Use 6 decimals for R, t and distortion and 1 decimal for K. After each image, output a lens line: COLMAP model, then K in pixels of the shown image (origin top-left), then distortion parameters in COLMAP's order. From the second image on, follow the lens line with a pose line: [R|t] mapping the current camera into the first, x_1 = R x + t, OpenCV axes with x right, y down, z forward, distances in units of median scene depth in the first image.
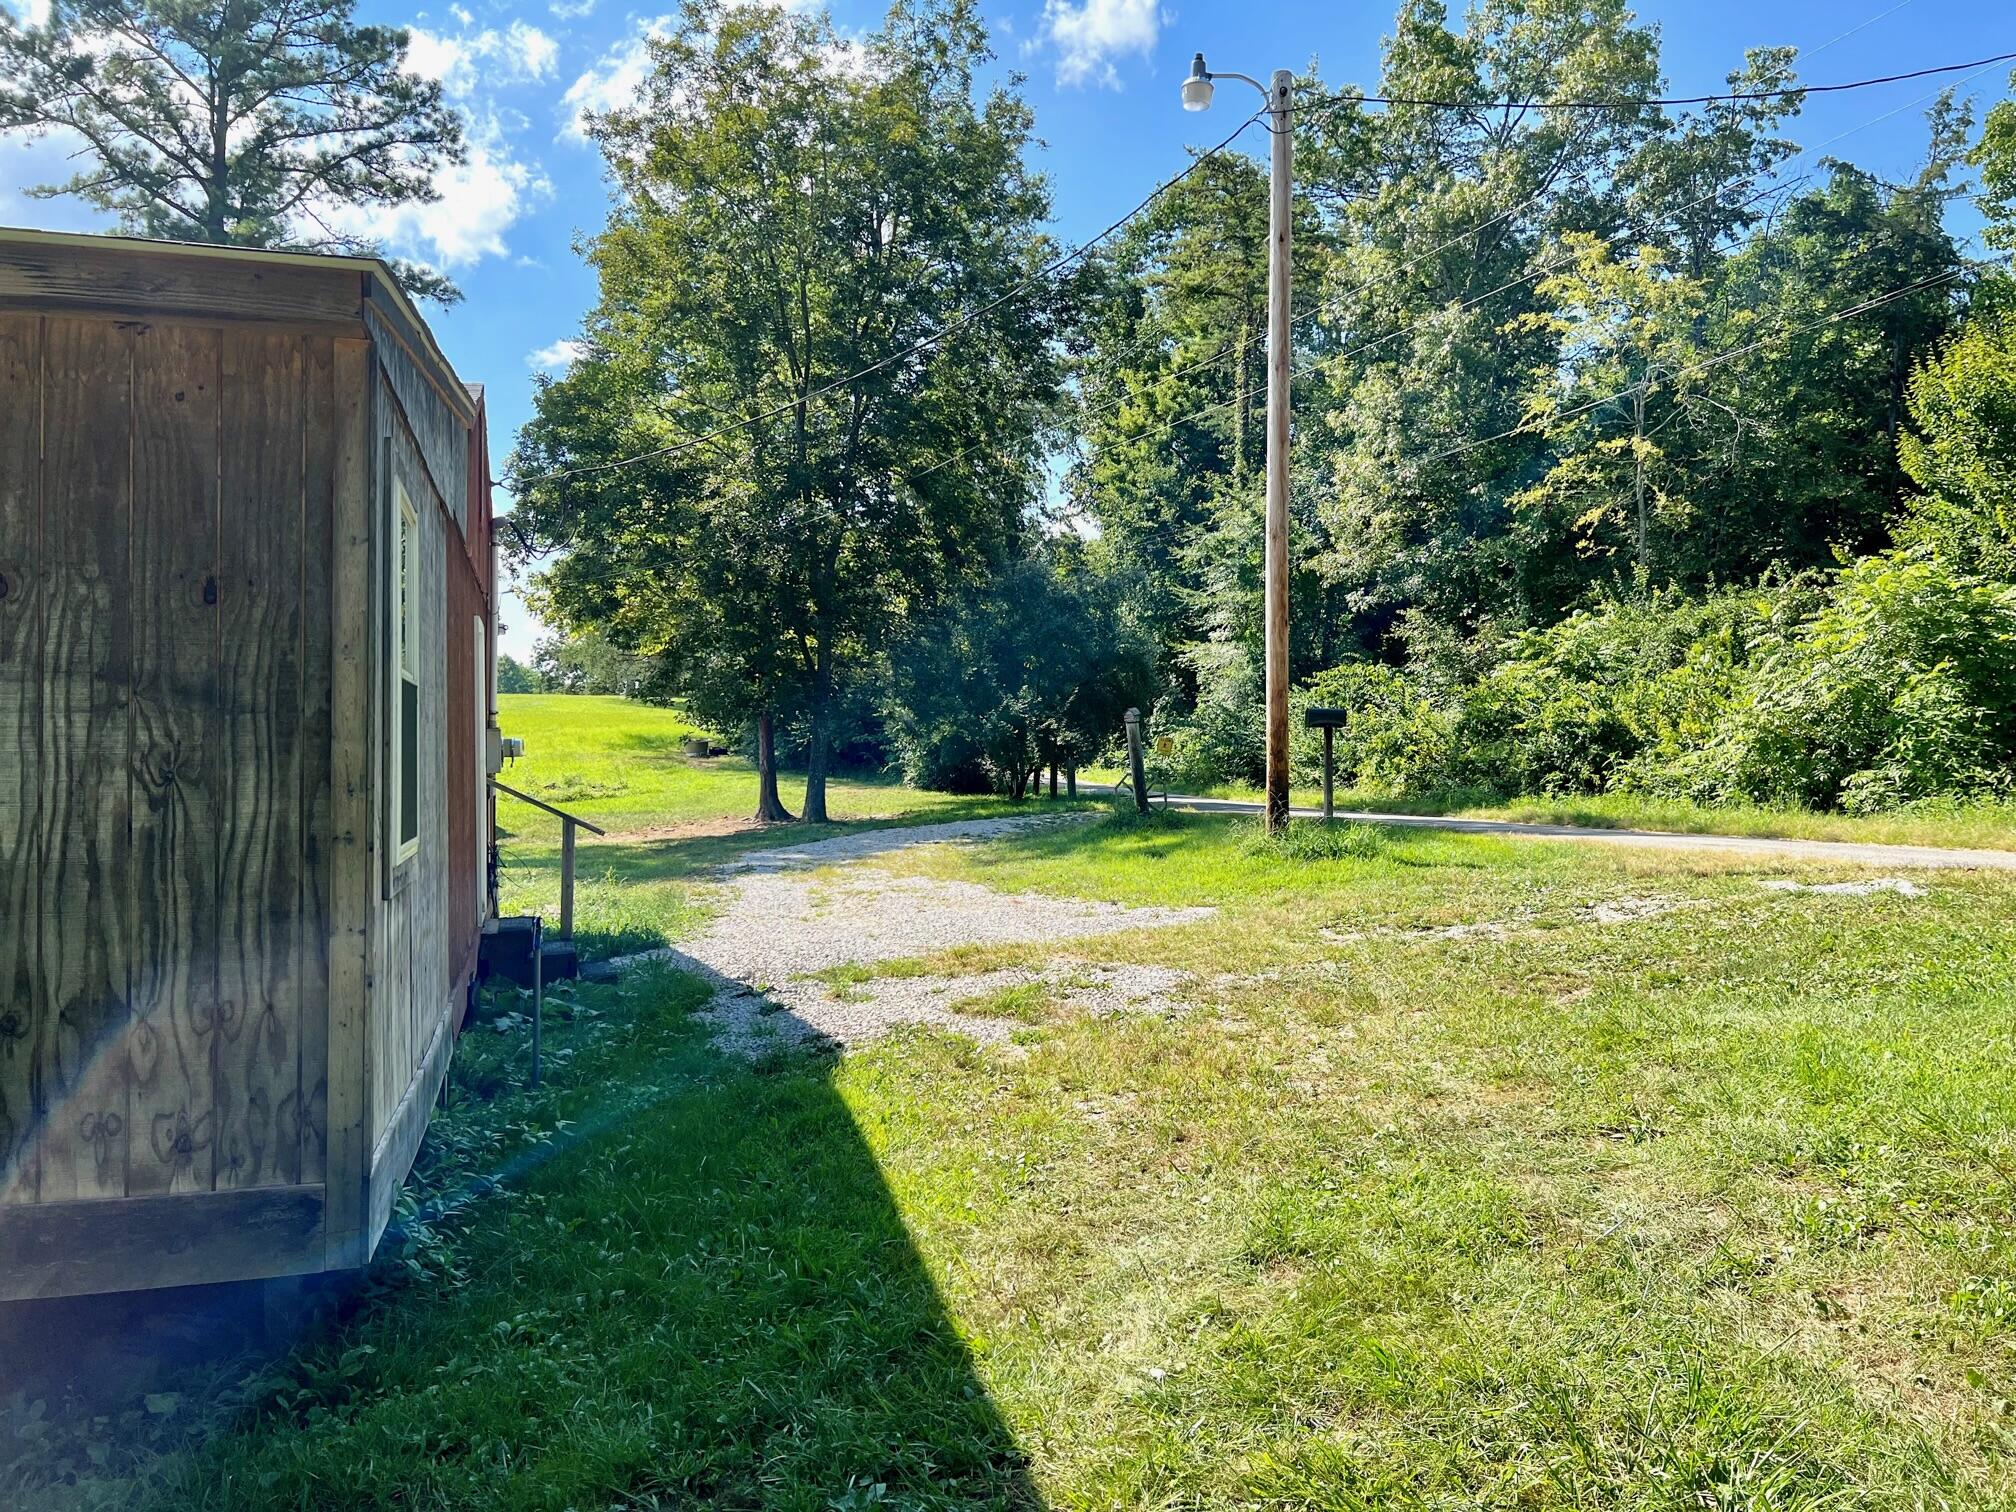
lens RADIAL K [[1479.8, 0, 1025.2], [0, 1479.8, 769.1], [0, 0, 1]] dist [0.007248, -0.012447]
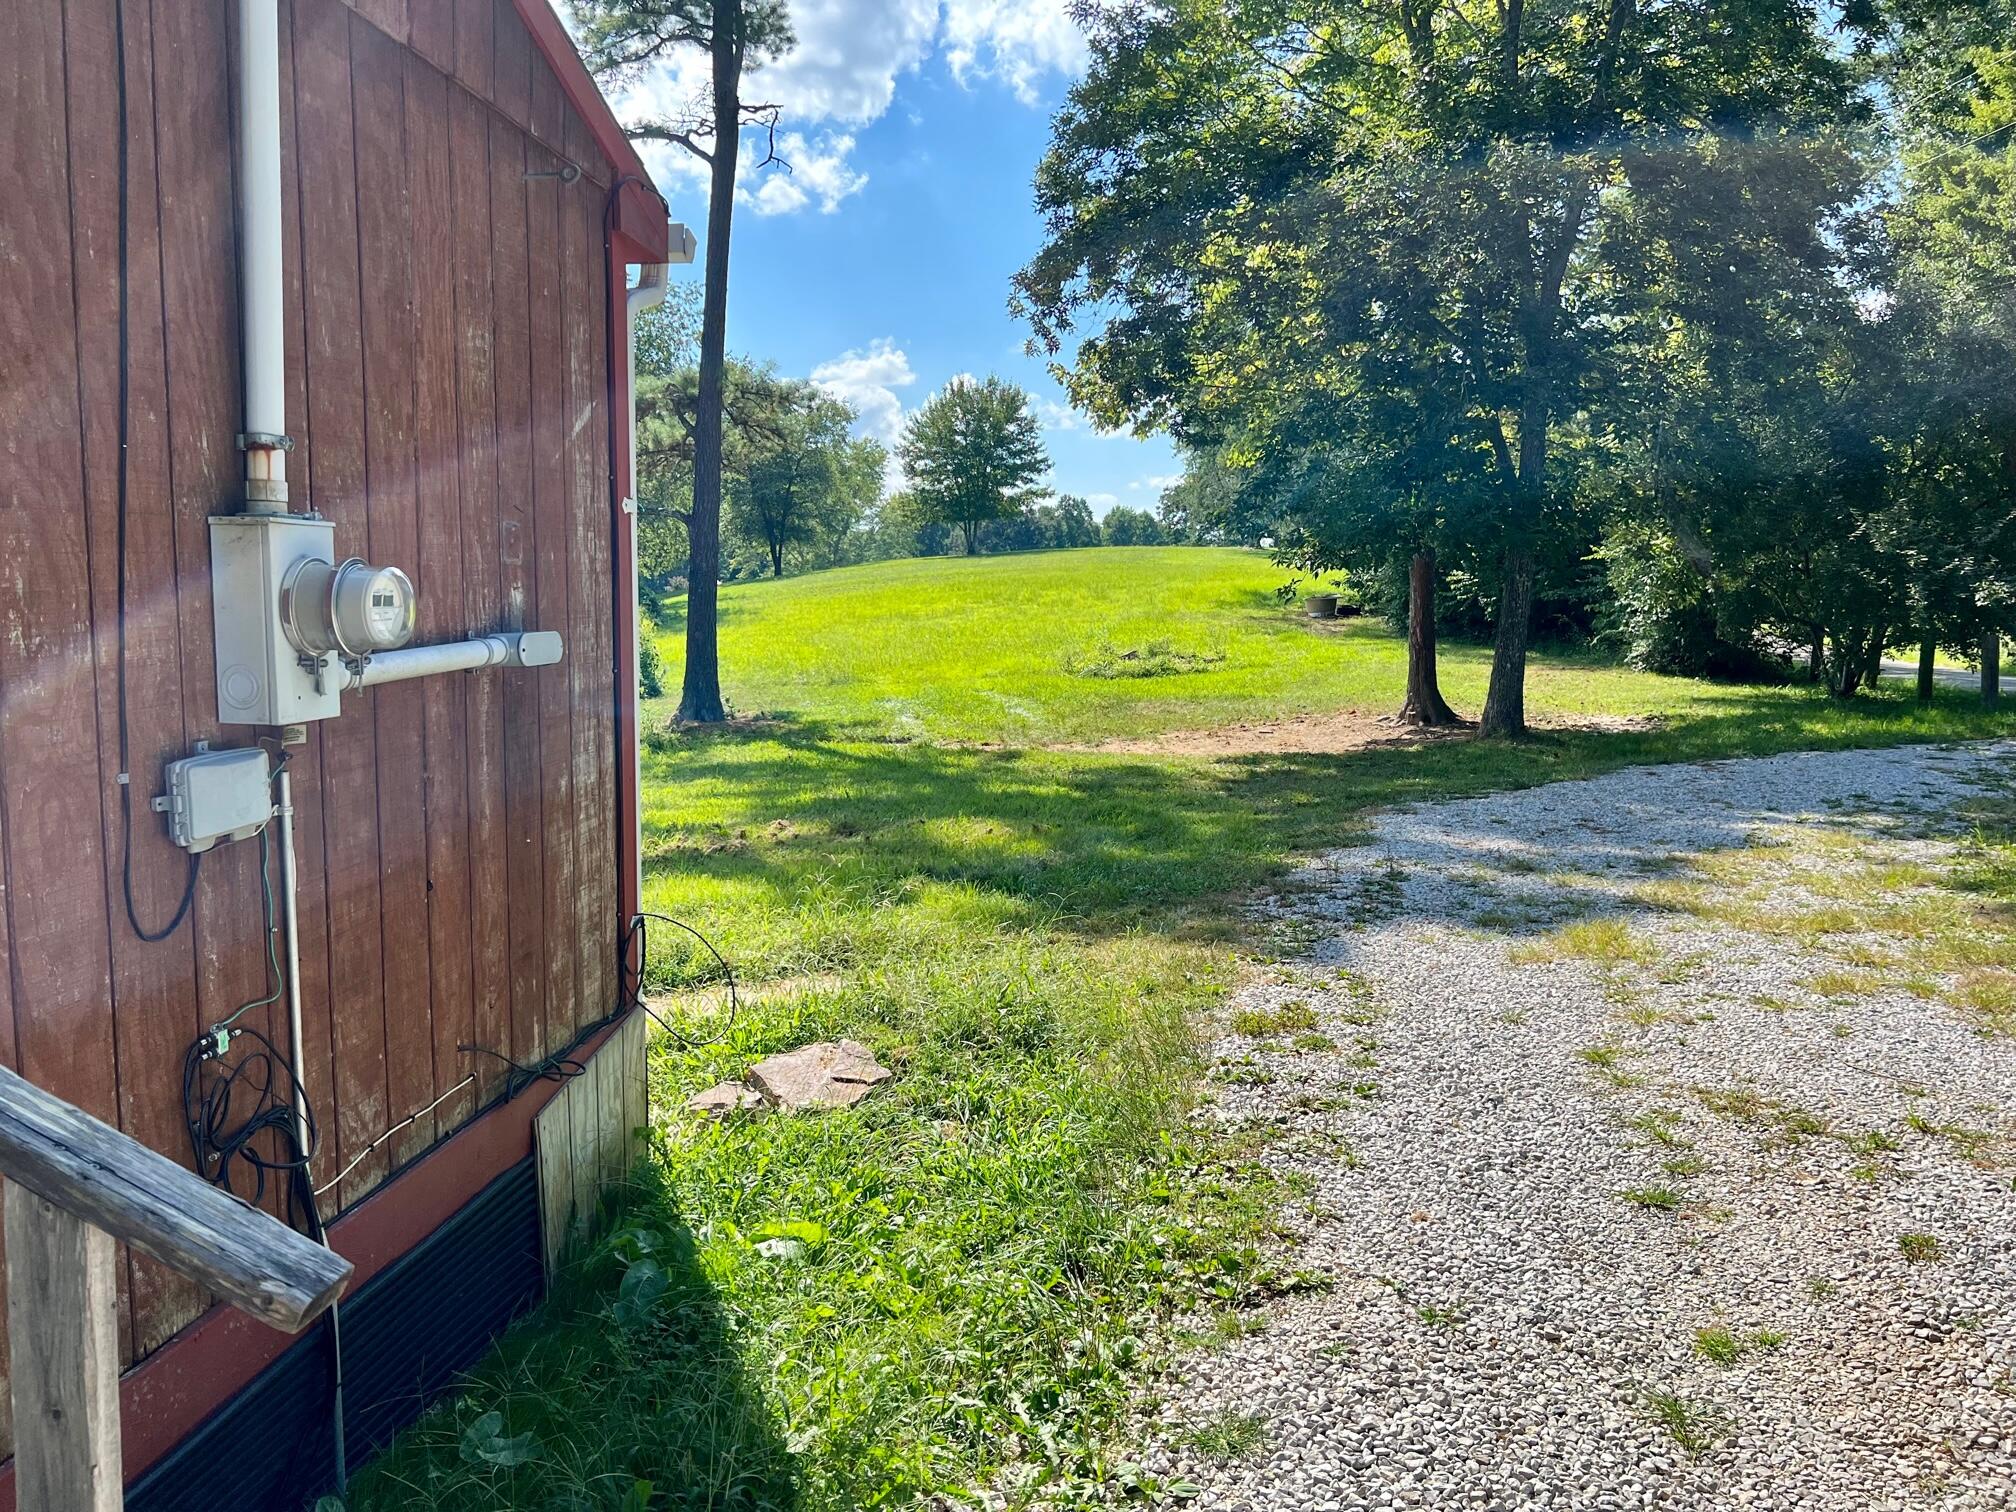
lens RADIAL K [[1479.8, 0, 1006.6], [0, 1479.8, 776.5], [0, 0, 1]] dist [0.007248, -0.012447]
pose [[0.907326, 0.055698, -0.416722, -0.056516], [-0.013577, 0.994550, 0.103368, -0.004696], [0.420209, -0.088131, 0.903138, 0.288343]]
